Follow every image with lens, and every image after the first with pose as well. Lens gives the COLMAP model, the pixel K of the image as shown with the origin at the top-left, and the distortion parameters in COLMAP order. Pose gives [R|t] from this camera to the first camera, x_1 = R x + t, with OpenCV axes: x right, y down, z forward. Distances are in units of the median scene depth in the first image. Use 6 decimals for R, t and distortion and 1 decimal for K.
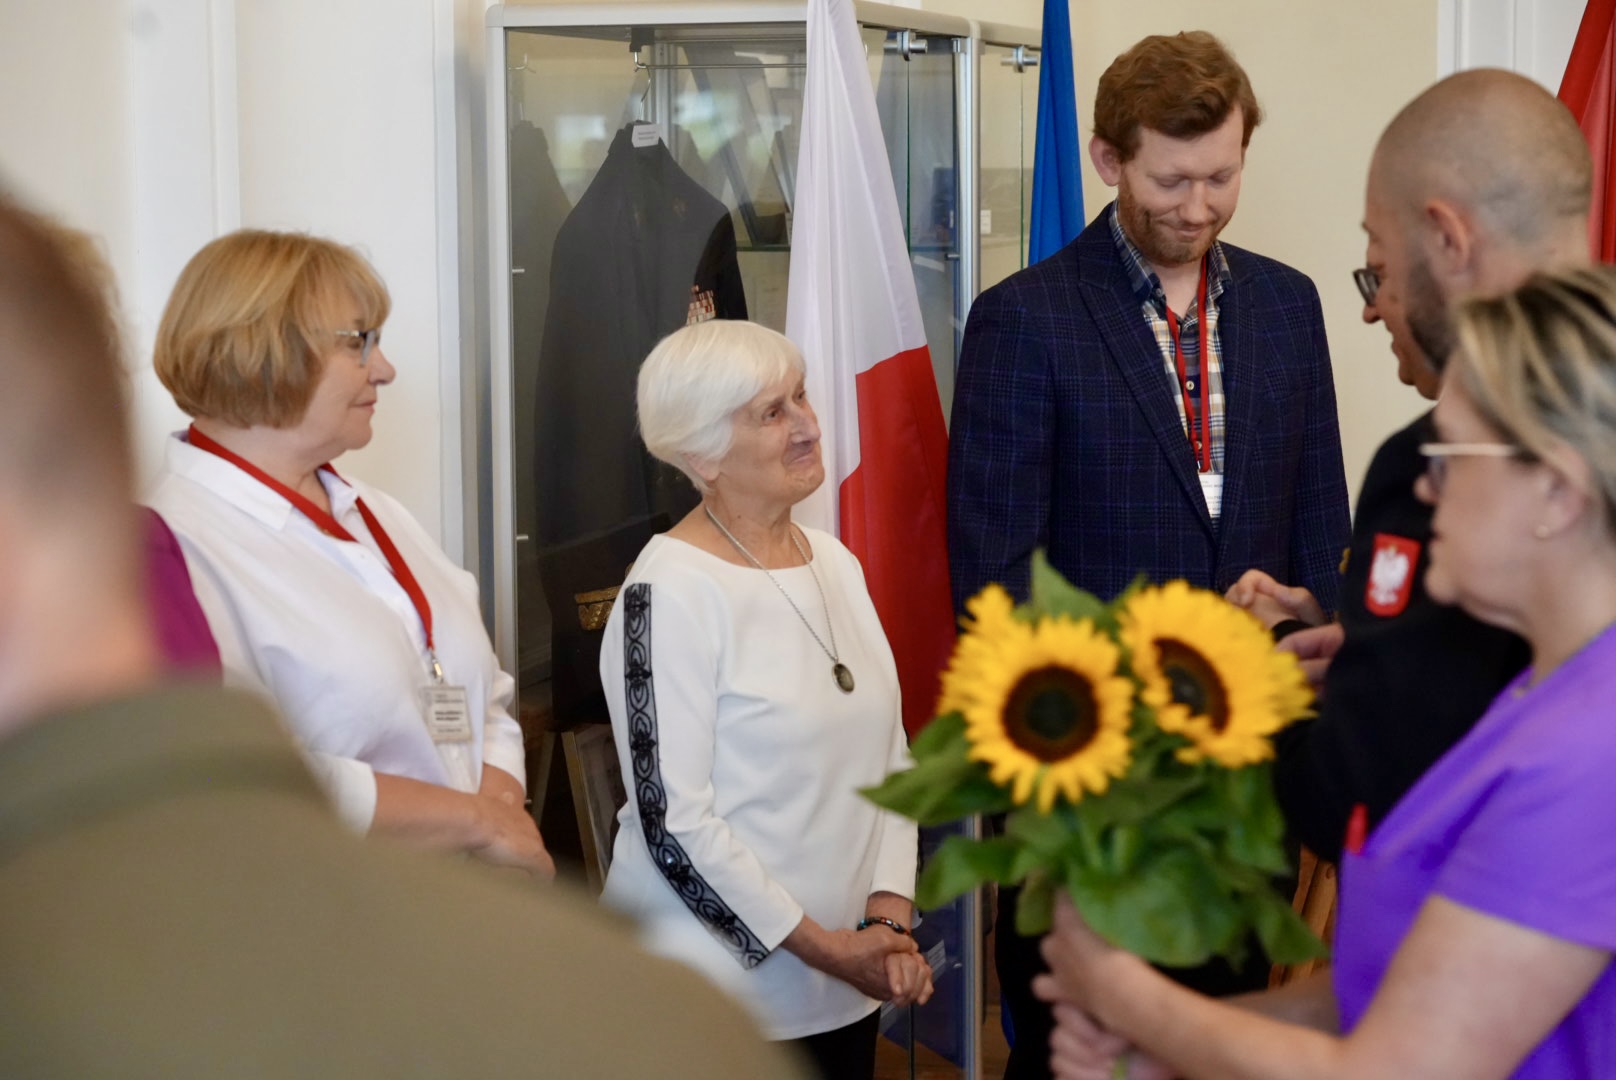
lens RADIAL K [[3879.2, 0, 808.0], [0, 3879.2, 540.0], [0, 0, 1]] dist [0.010958, 0.208014]
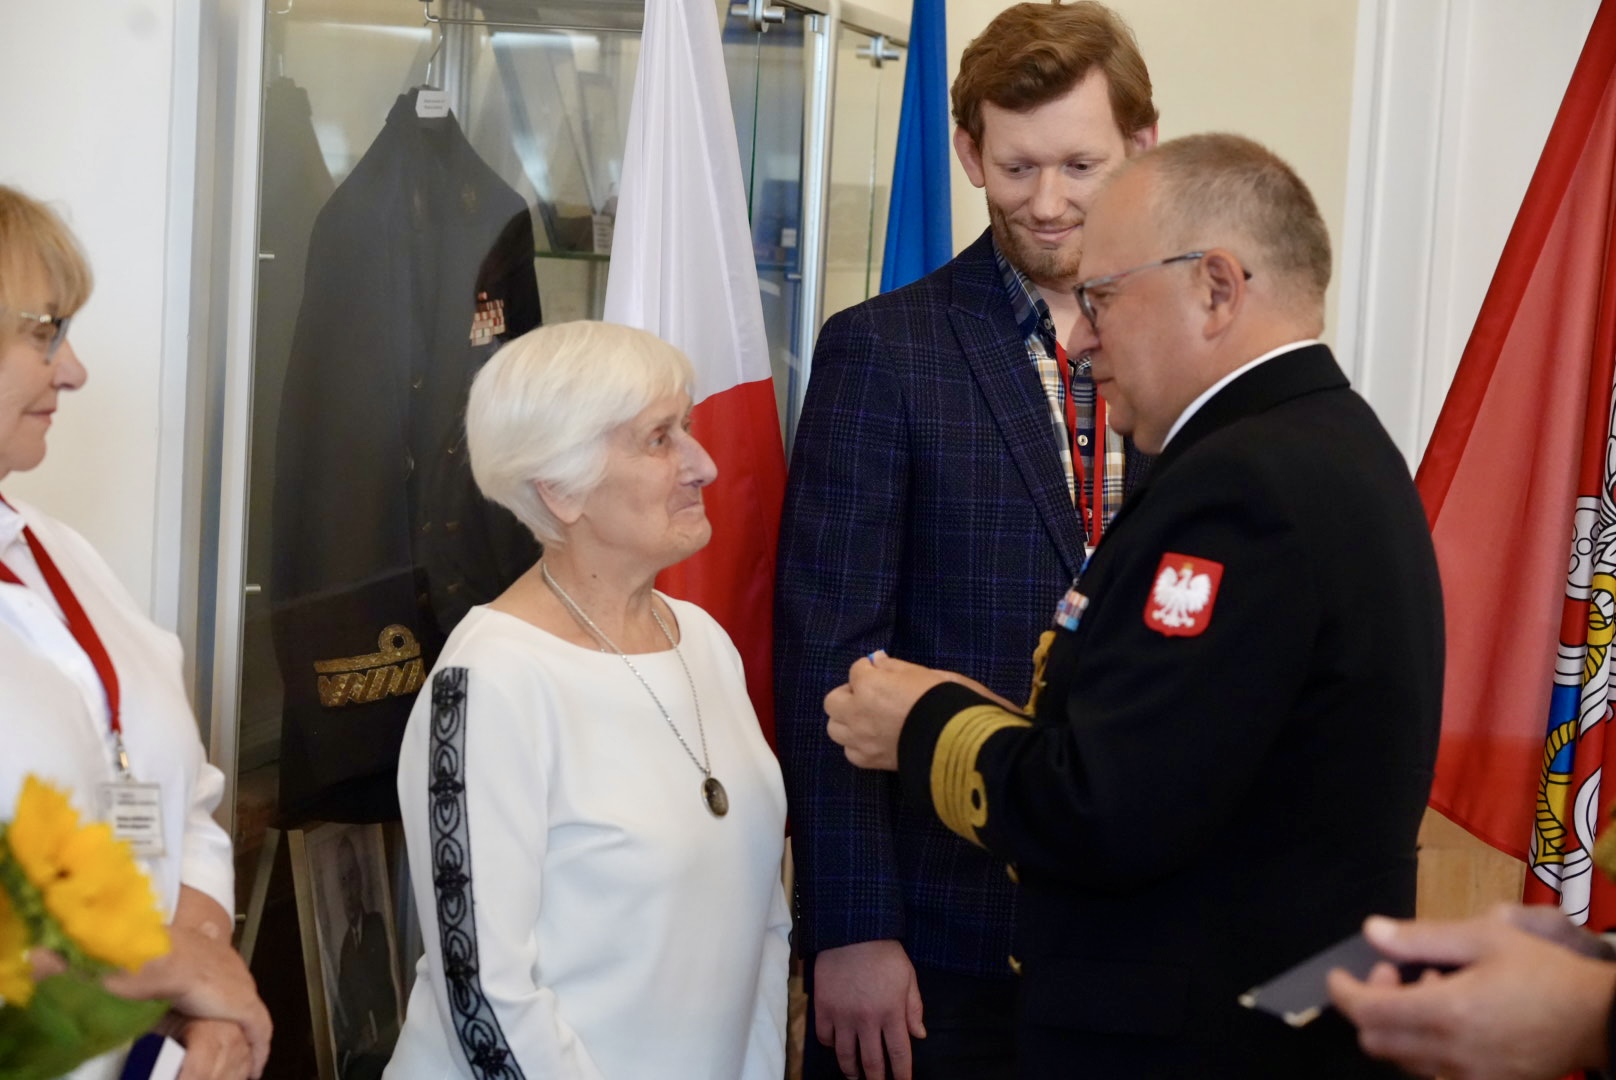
lens RADIAL K [[4103.7, 0, 808.4], [0, 4103.7, 563.5], [0, 0, 1]] dist [0.303749, 0.454371]
pose [[0.996609, 0.057495, 0.058861, -0.009025], [-0.056952, 0.998318, -0.010849, -0.002354], [-0.059386, 0.007460, 0.998207, 0.130475]]
